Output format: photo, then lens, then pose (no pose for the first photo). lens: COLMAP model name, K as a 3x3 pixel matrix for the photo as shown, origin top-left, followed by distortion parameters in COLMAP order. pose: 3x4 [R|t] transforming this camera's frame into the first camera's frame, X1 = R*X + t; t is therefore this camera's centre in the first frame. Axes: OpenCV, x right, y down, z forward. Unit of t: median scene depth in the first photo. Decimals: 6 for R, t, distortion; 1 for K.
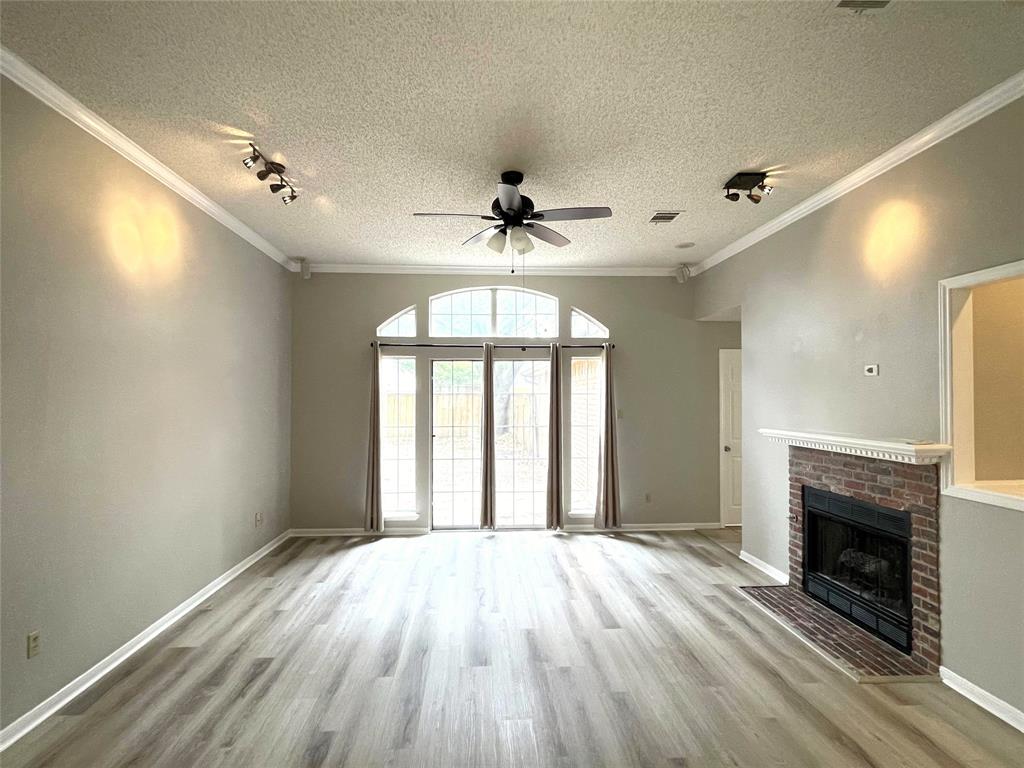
lens RADIAL K [[504.2, 0, 508.3], [0, 504.2, 388.9], [0, 0, 1]] dist [0.014843, -0.000408]
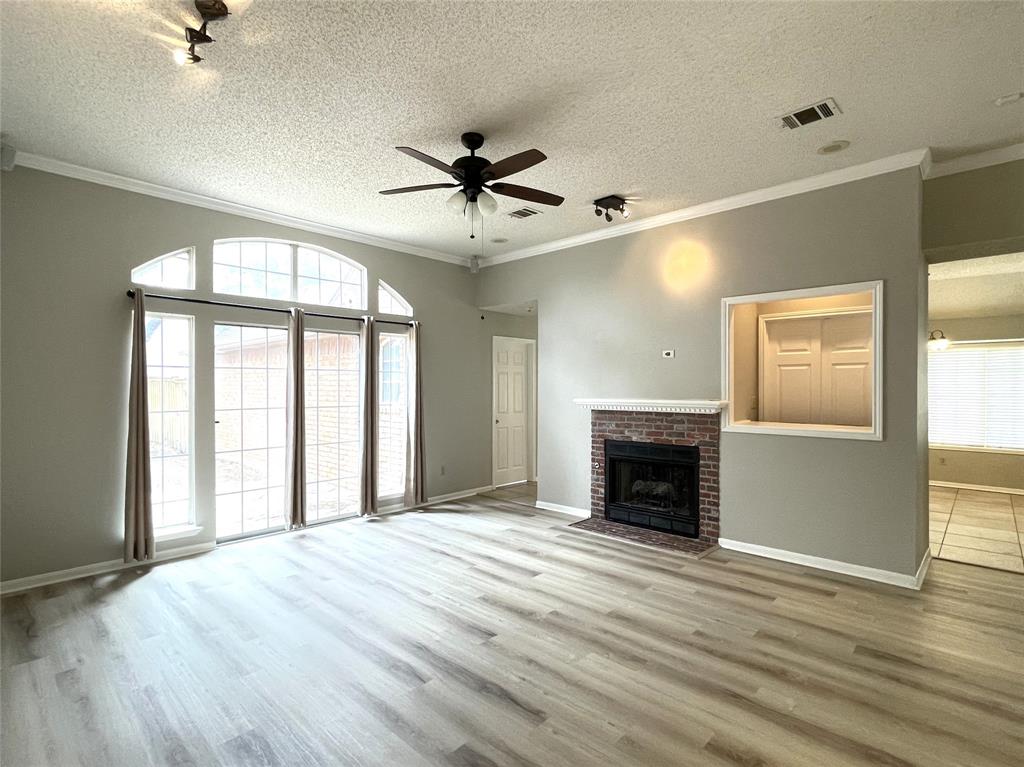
lens RADIAL K [[504.2, 0, 506.3], [0, 504.2, 383.6], [0, 0, 1]] dist [0.014843, -0.000408]
pose [[0.740458, 0.004165, 0.672090, -0.476629], [-0.010912, 0.999923, 0.005825, 0.035625], [-0.672014, -0.011647, 0.740447, 0.182924]]
